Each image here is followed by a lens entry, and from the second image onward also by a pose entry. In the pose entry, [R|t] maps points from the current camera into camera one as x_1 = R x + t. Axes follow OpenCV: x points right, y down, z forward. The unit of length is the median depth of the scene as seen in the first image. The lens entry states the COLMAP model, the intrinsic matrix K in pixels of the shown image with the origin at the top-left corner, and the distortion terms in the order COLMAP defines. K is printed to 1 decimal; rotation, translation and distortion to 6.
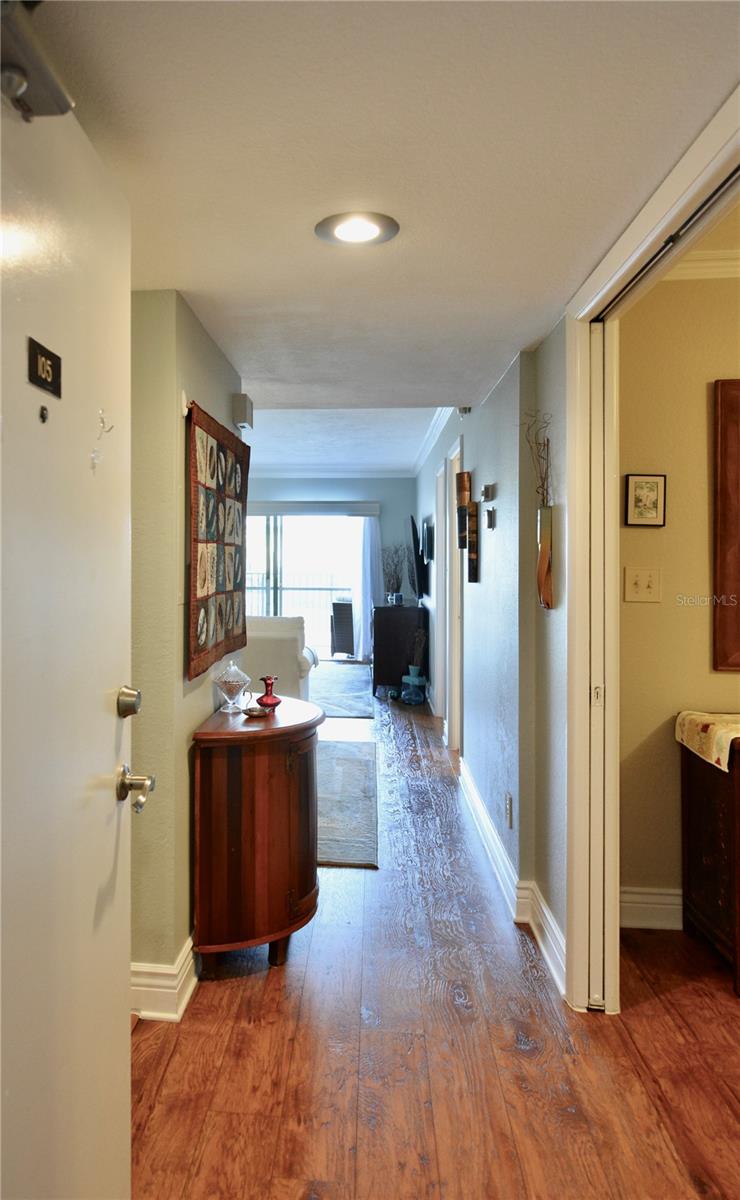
lens RADIAL K [[802.3, 0, 294.9], [0, 802.3, 567.0], [0, 0, 1]] dist [0.003204, 0.002323]
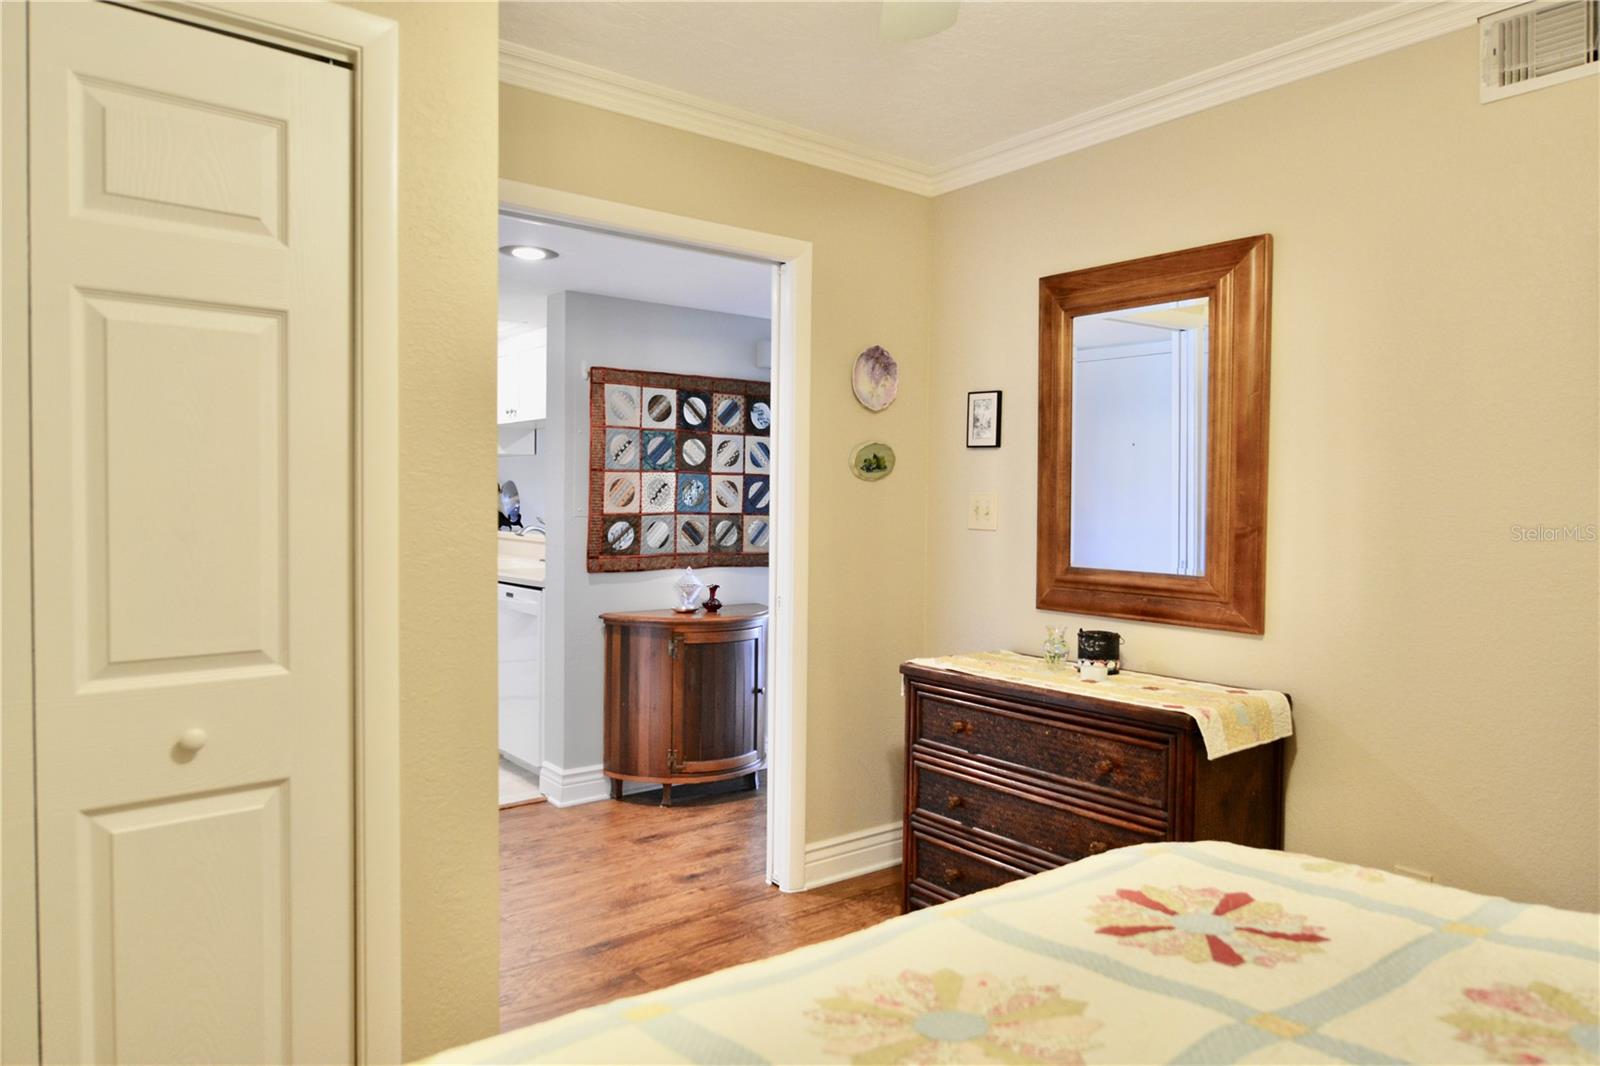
lens RADIAL K [[1043.1, 0, 800.0], [0, 1043.1, 533.0], [0, 0, 1]] dist [0.003370, 0.001366]
pose [[0.701048, 0.031176, -0.712432, 1.388173], [-0.008445, 0.999337, 0.035421, 0.007747], [0.713064, -0.018815, 0.700846, 0.011256]]
